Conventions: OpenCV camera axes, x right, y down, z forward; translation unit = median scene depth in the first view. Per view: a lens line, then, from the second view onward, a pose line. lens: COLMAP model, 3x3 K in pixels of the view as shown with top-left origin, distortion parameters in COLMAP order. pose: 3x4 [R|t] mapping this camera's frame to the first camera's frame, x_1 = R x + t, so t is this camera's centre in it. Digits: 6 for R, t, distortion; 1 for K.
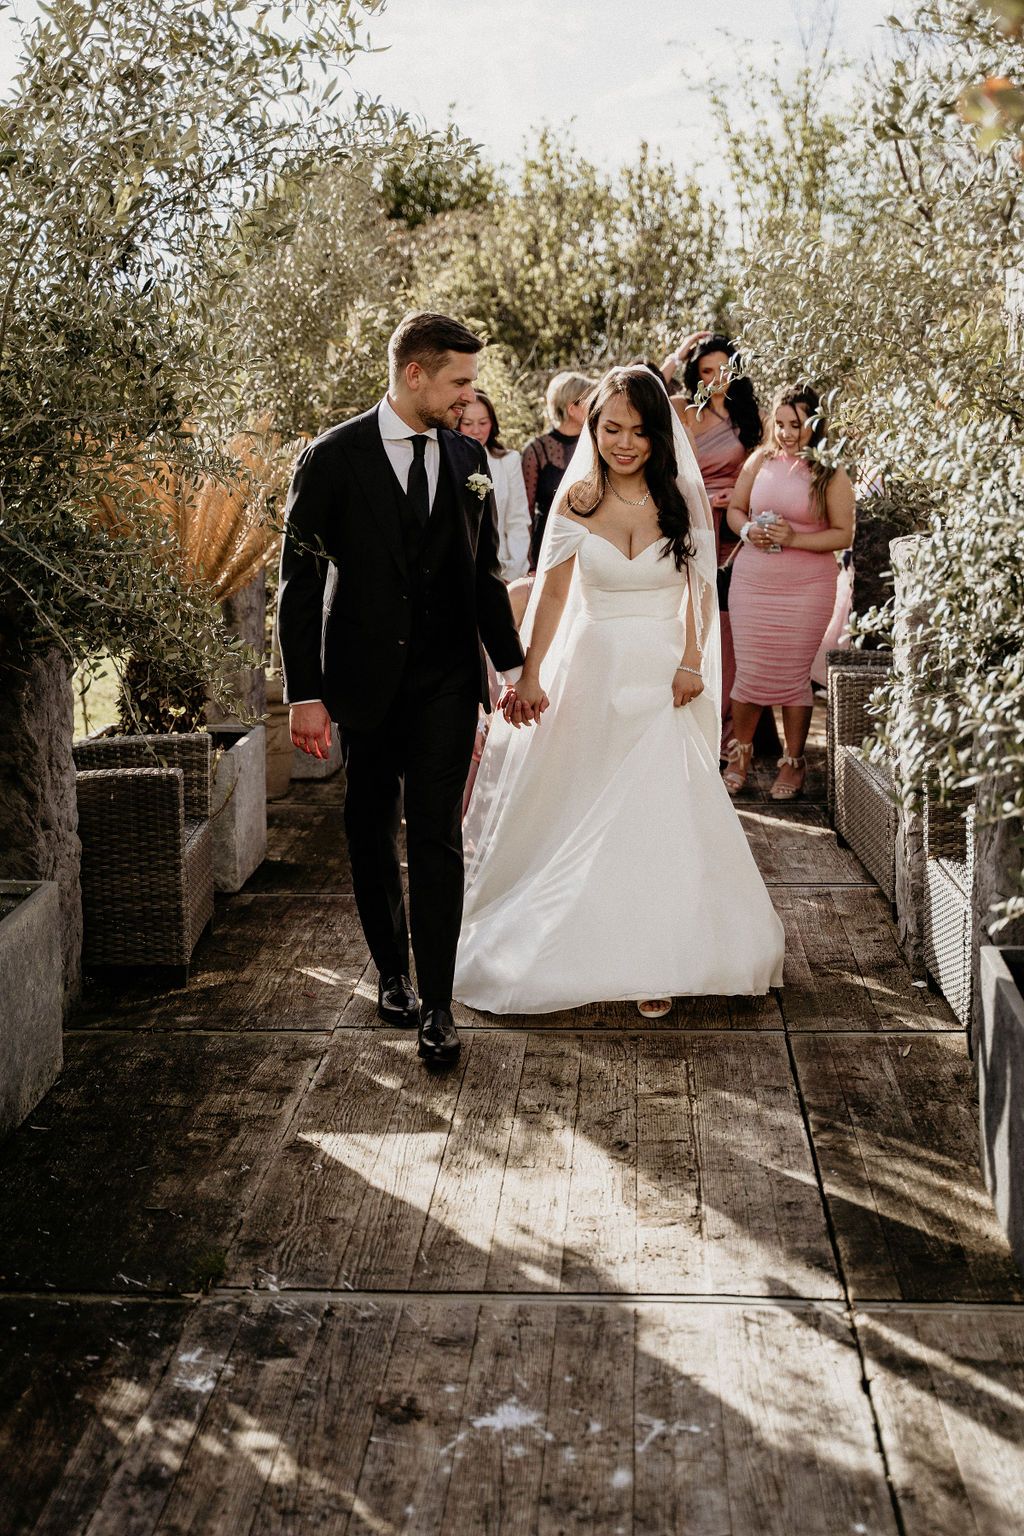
lens RADIAL K [[2124.8, 0, 512.5], [0, 2124.8, 761.7], [0, 0, 1]] dist [0.054754, 0.000000]
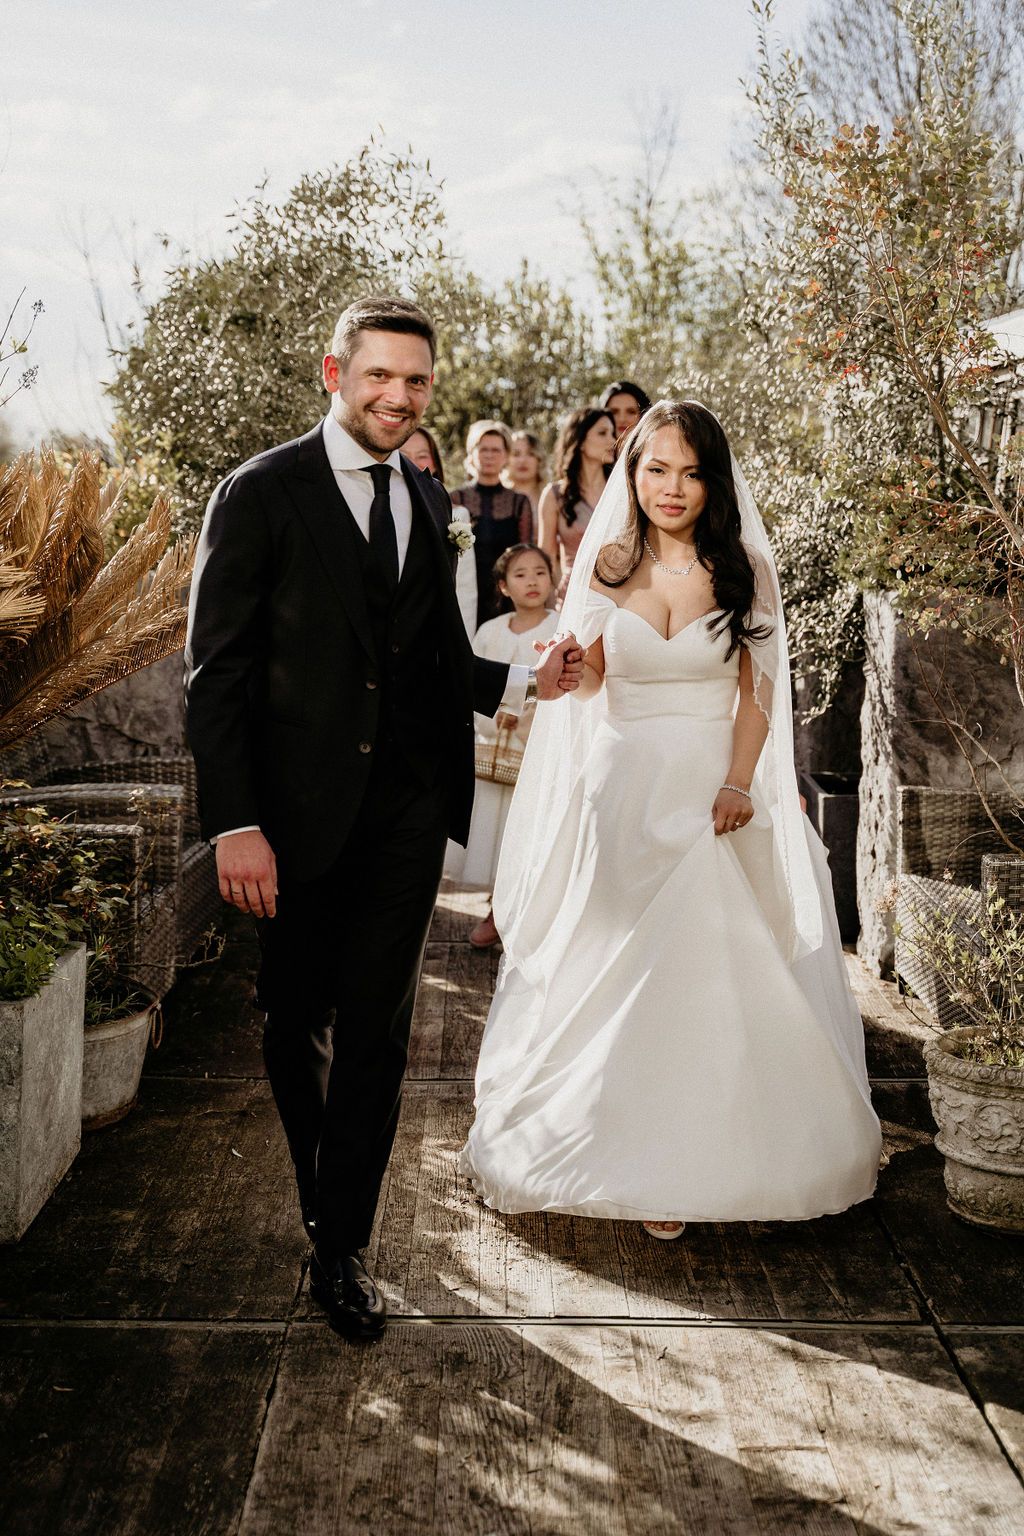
lens RADIAL K [[2124.8, 0, 511.4], [0, 2124.8, 772.8], [0, 0, 1]] dist [0.054754, 0.000000]
pose [[0.997131, 0.008552, 0.075207, -0.031274], [-0.005979, 0.999391, -0.034379, 0.030457], [-0.075456, 0.033831, 0.996575, -0.152461]]
